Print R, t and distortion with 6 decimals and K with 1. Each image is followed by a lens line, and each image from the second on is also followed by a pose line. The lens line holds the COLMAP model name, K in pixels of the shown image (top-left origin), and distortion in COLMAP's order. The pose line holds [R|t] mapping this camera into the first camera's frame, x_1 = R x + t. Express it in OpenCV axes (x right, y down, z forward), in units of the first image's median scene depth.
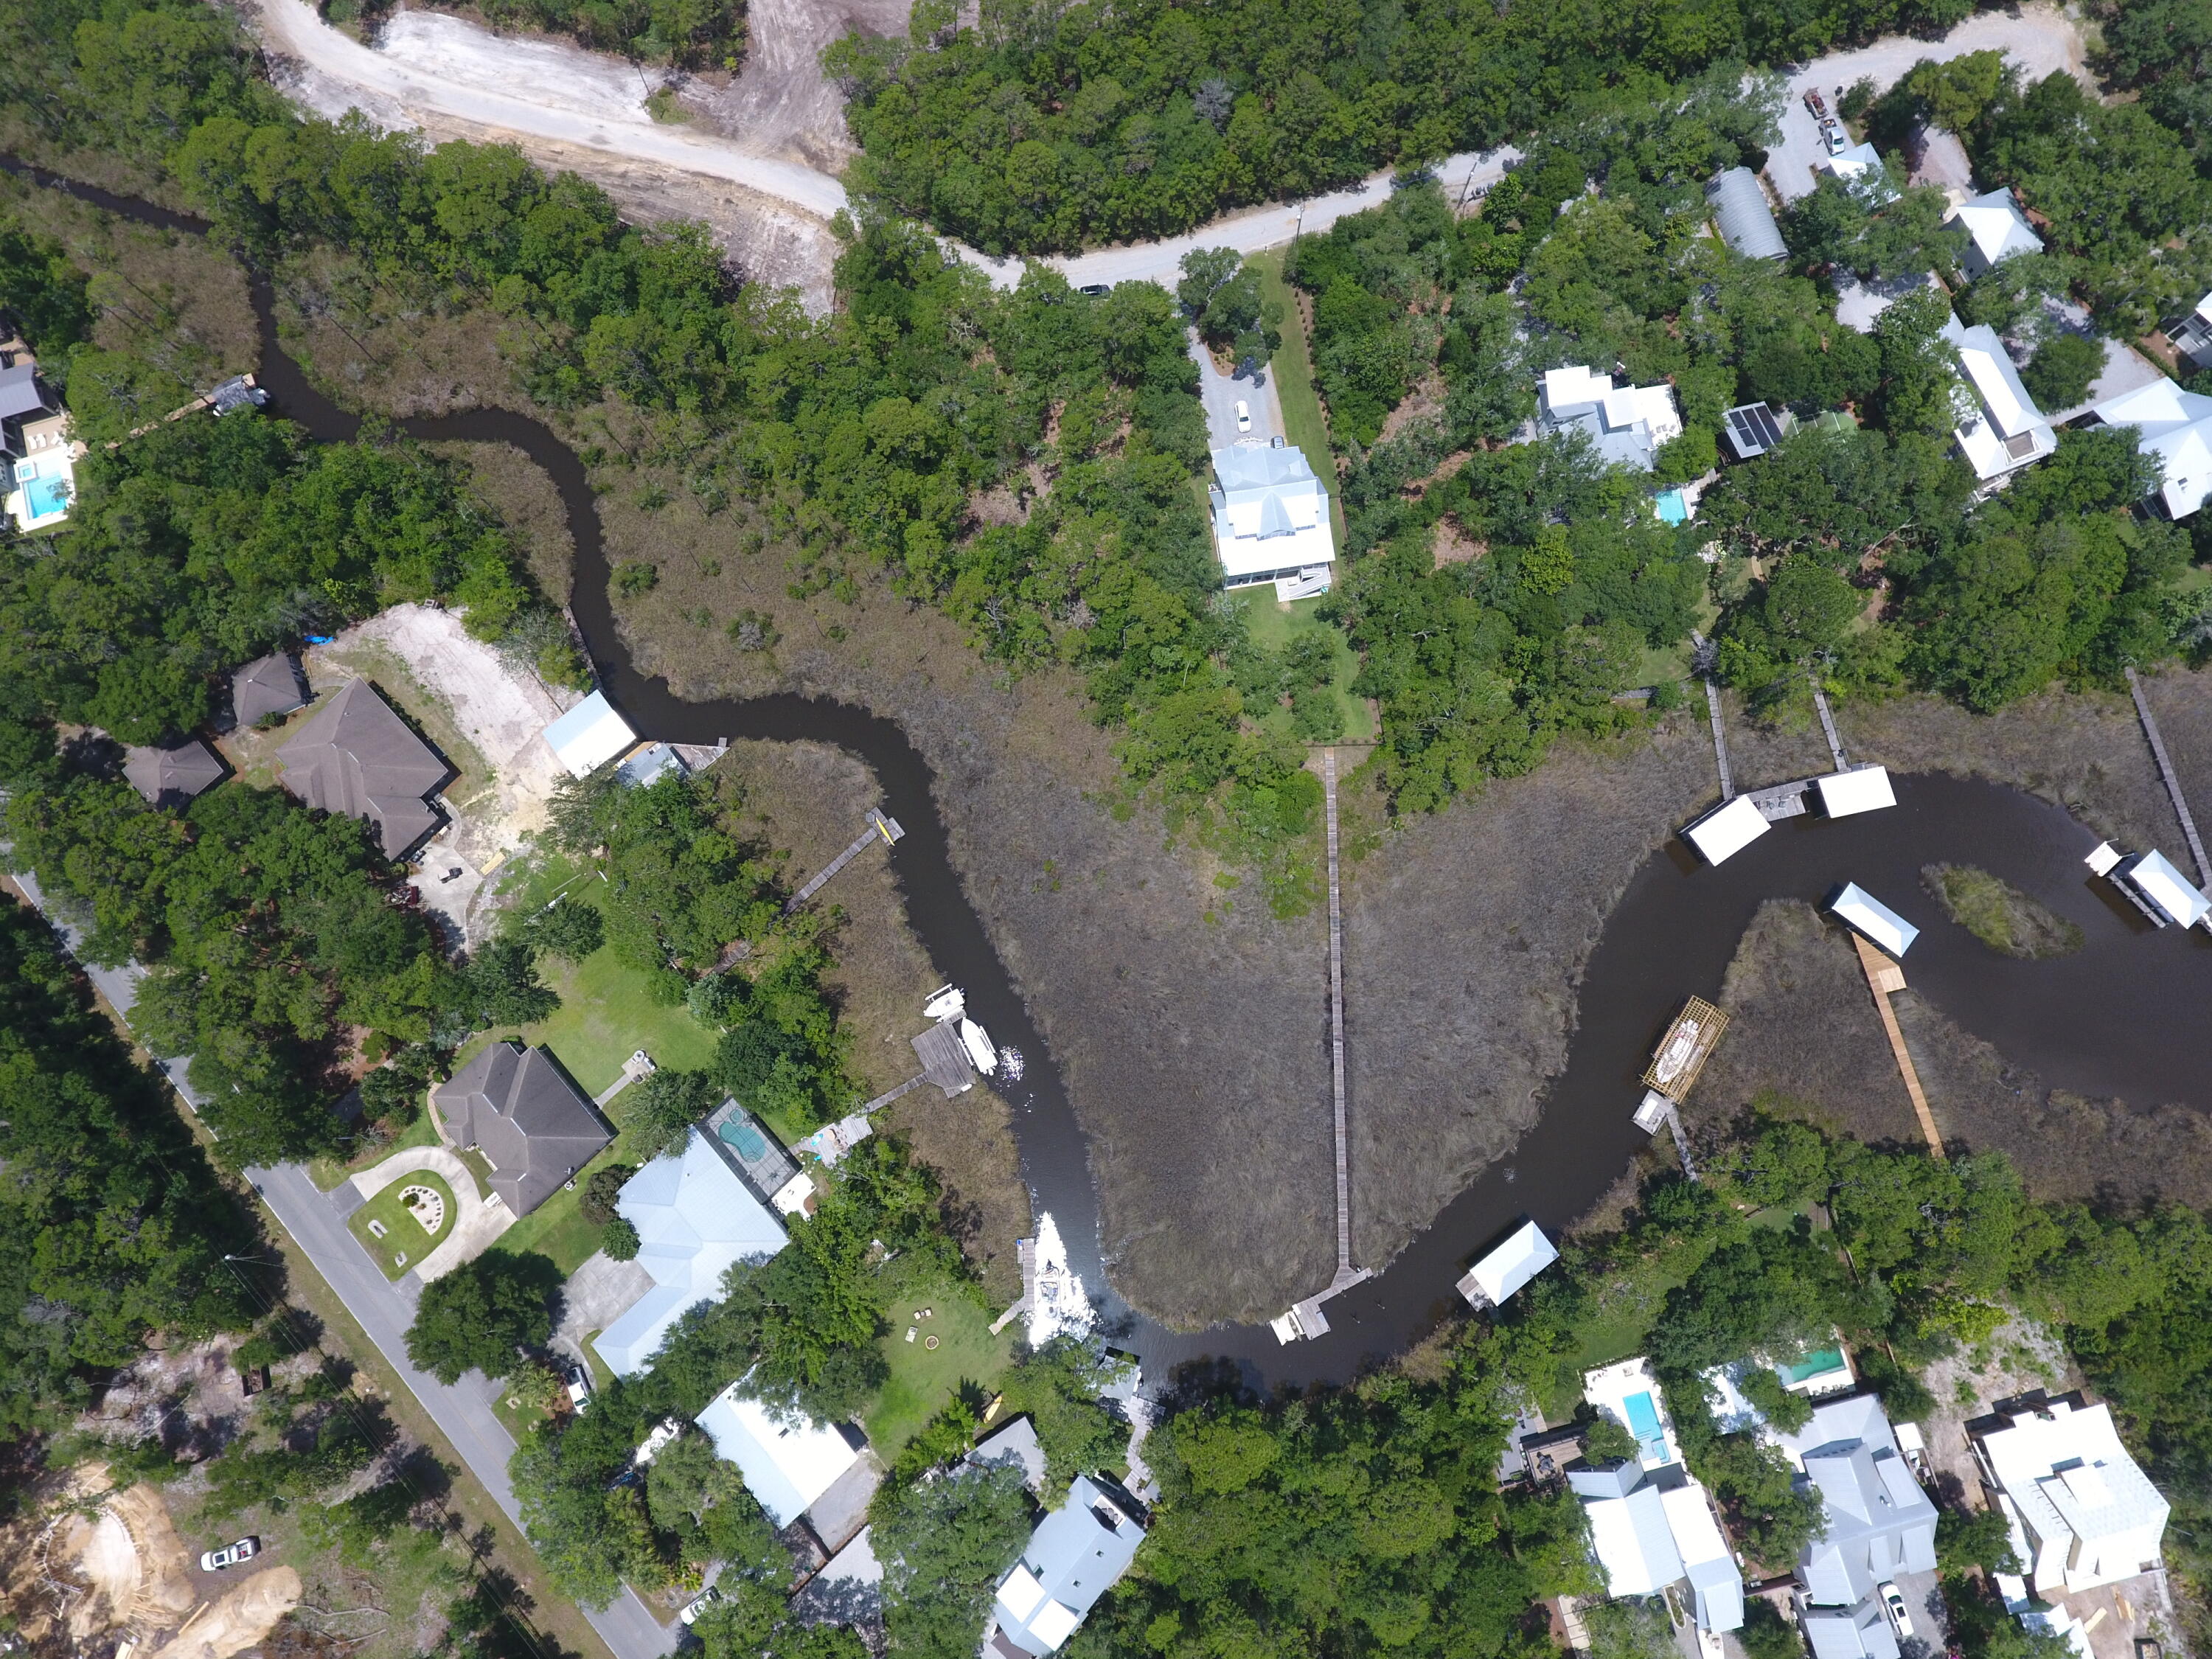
lens RADIAL K [[1293.5, 0, 1096.6], [0, 1293.5, 827.2], [0, 0, 1]] dist [-0.003509, -0.001620]
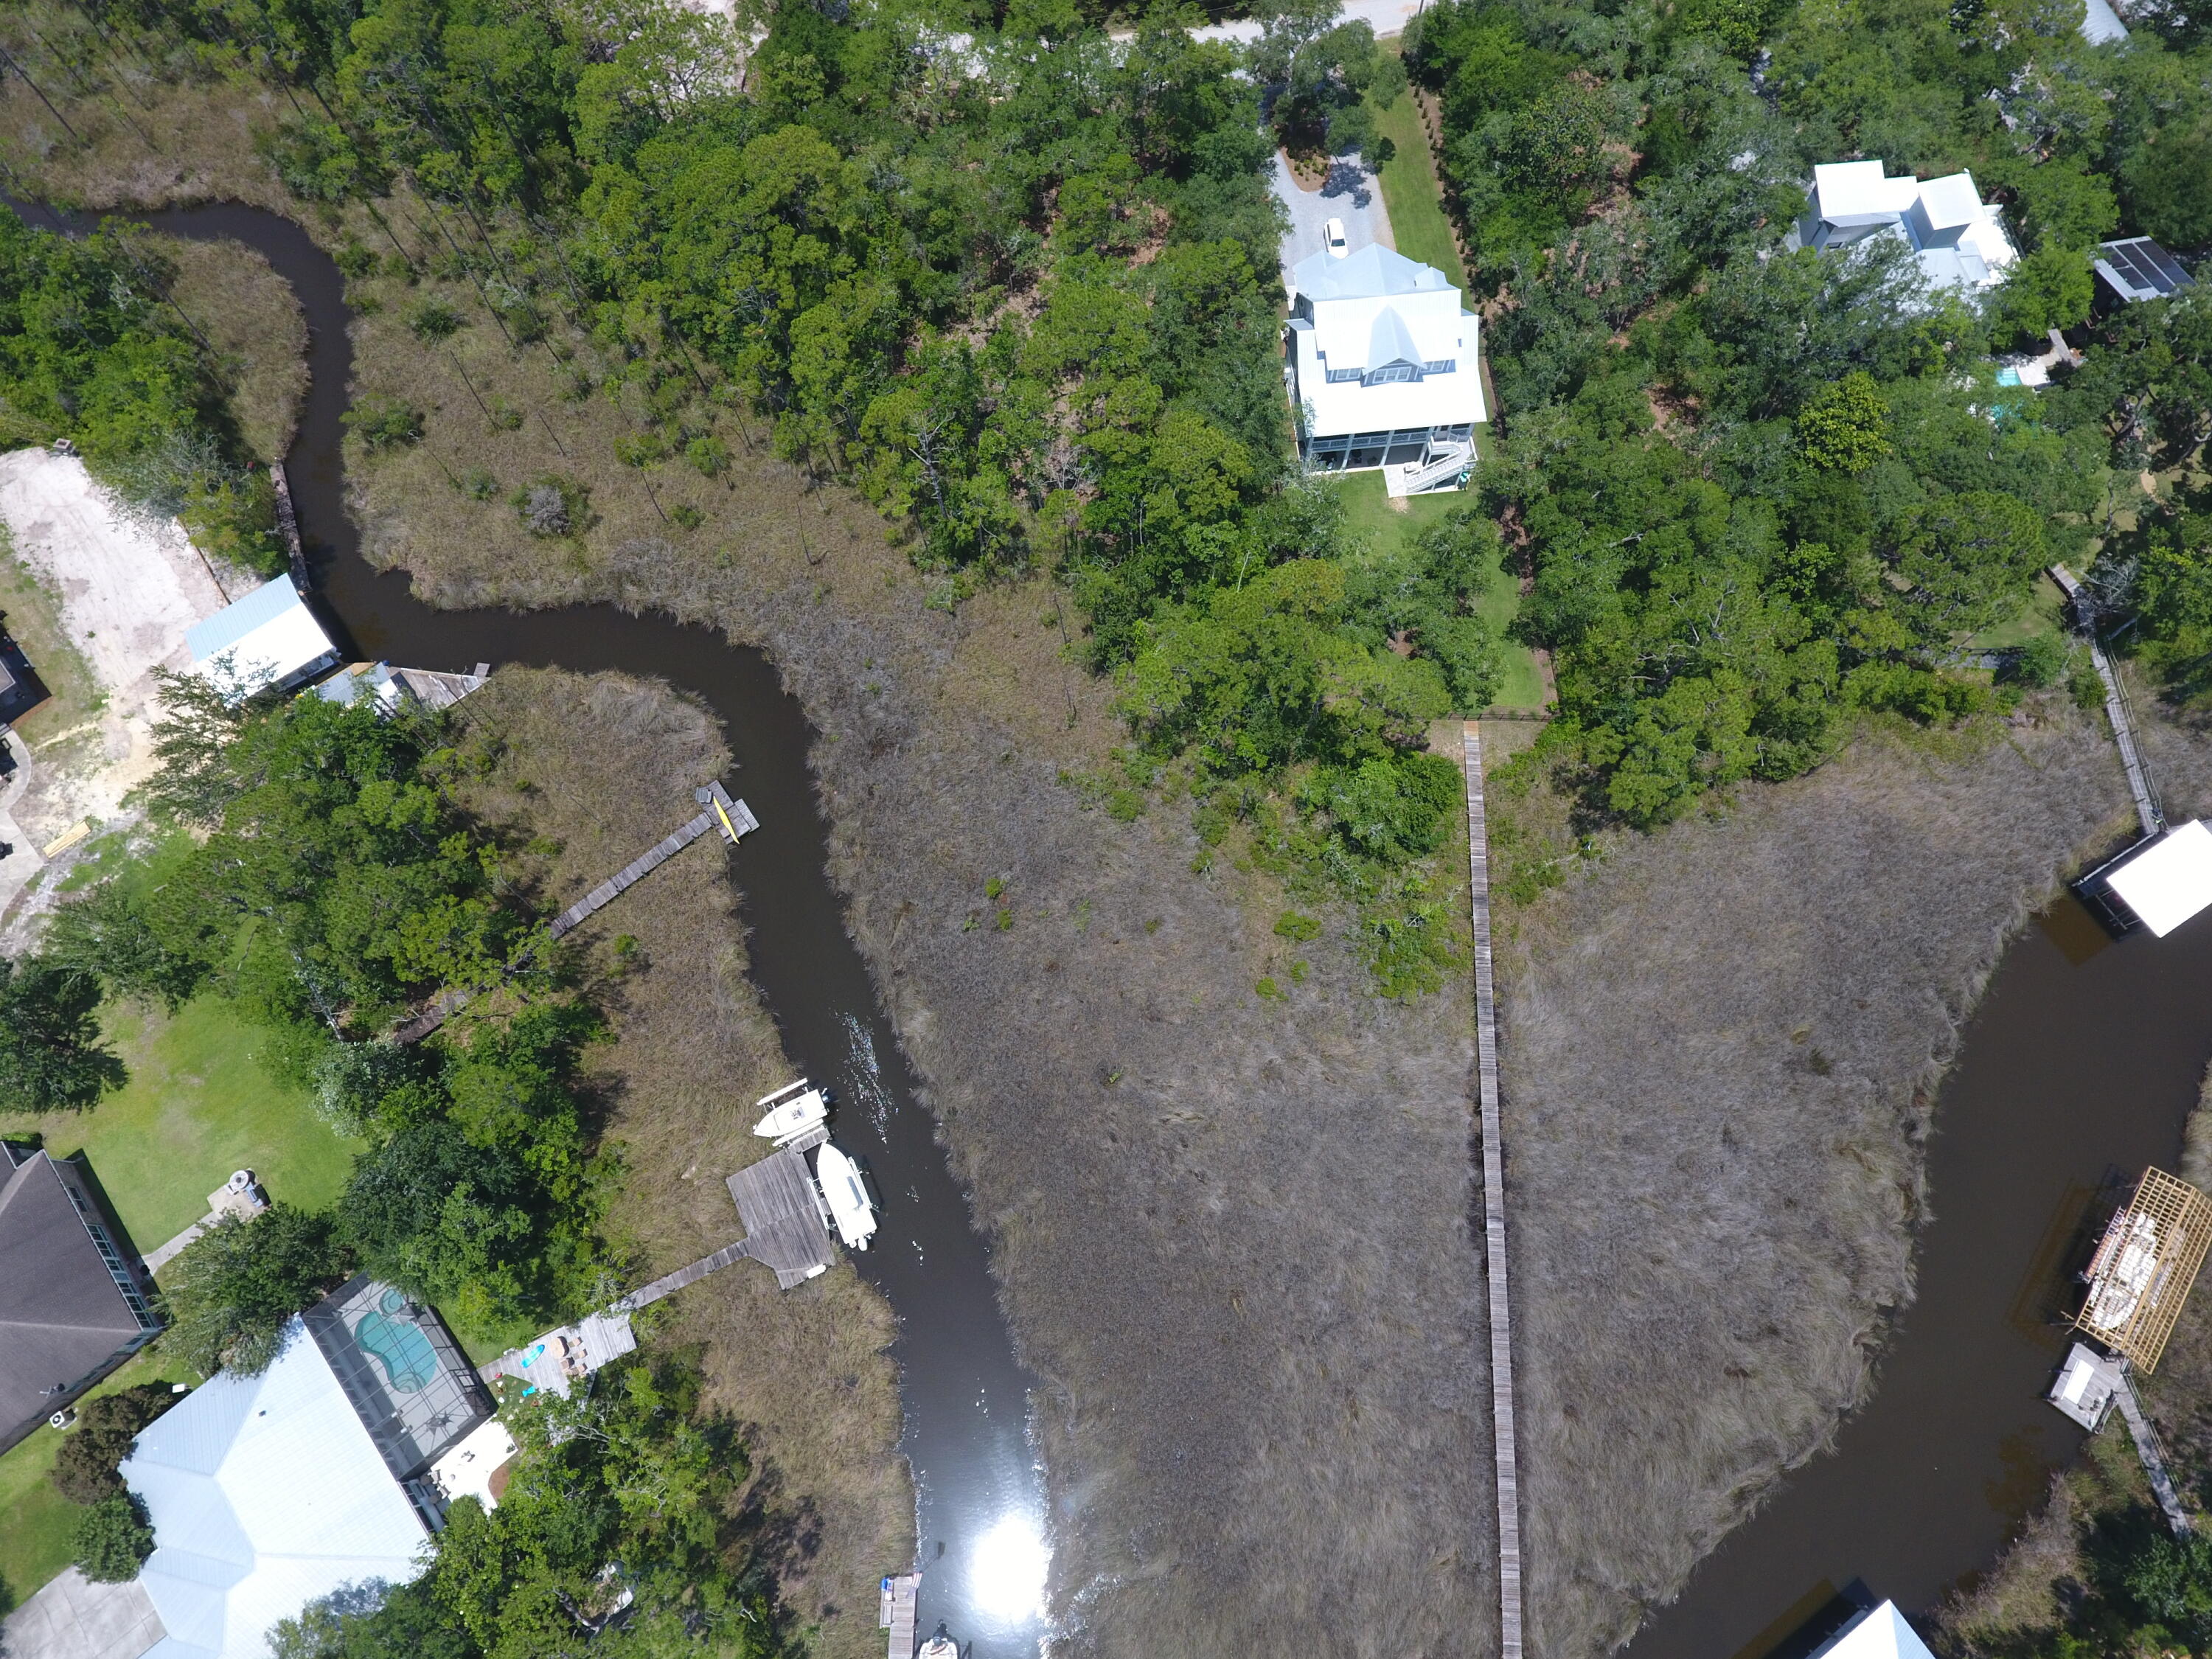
lens RADIAL K [[1289.8, 0, 1096.5], [0, 1289.8, 832.5], [0, 0, 1]] dist [-0.005074, 0.000114]
pose [[0.998675, 0.050252, -0.011098, 0.014369], [-0.051346, 0.987483, -0.149134, 0.090199], [0.003465, 0.149506, 0.988755, 0.419287]]
